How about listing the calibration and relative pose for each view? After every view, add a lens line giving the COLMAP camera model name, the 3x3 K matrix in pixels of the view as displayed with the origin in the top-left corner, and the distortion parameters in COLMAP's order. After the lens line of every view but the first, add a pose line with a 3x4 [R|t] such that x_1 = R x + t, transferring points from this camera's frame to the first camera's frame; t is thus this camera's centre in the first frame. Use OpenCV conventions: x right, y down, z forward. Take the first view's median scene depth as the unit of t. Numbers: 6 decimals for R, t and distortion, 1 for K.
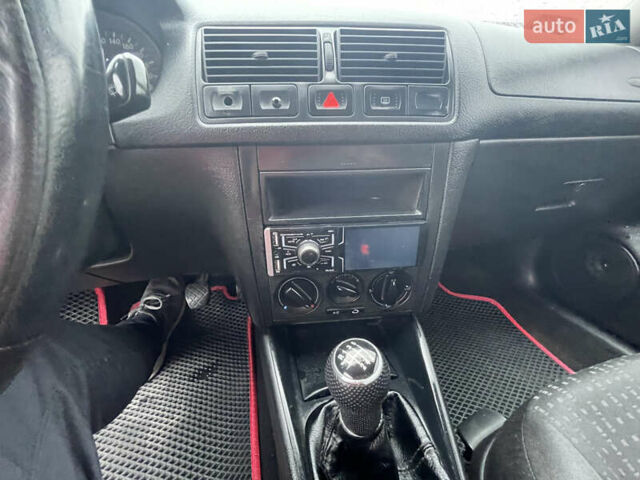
lens RADIAL K [[257.5, 0, 320.1], [0, 257.5, 239.8], [0, 0, 1]] dist [-0.002566, -0.000132]
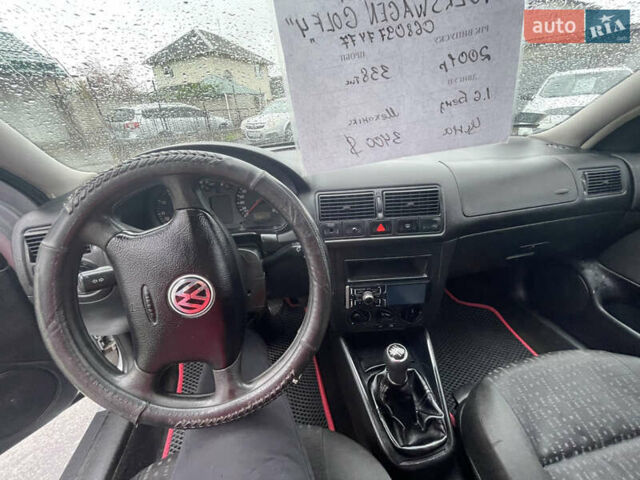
lens RADIAL K [[257.5, 0, 320.1], [0, 257.5, 240.5], [0, 0, 1]] dist [-0.002566, -0.000132]
pose [[0.997385, -0.012589, -0.071171, -0.268324], [0.015044, 0.999306, 0.034069, -0.466447], [0.070693, -0.035051, 0.996882, -0.983328]]
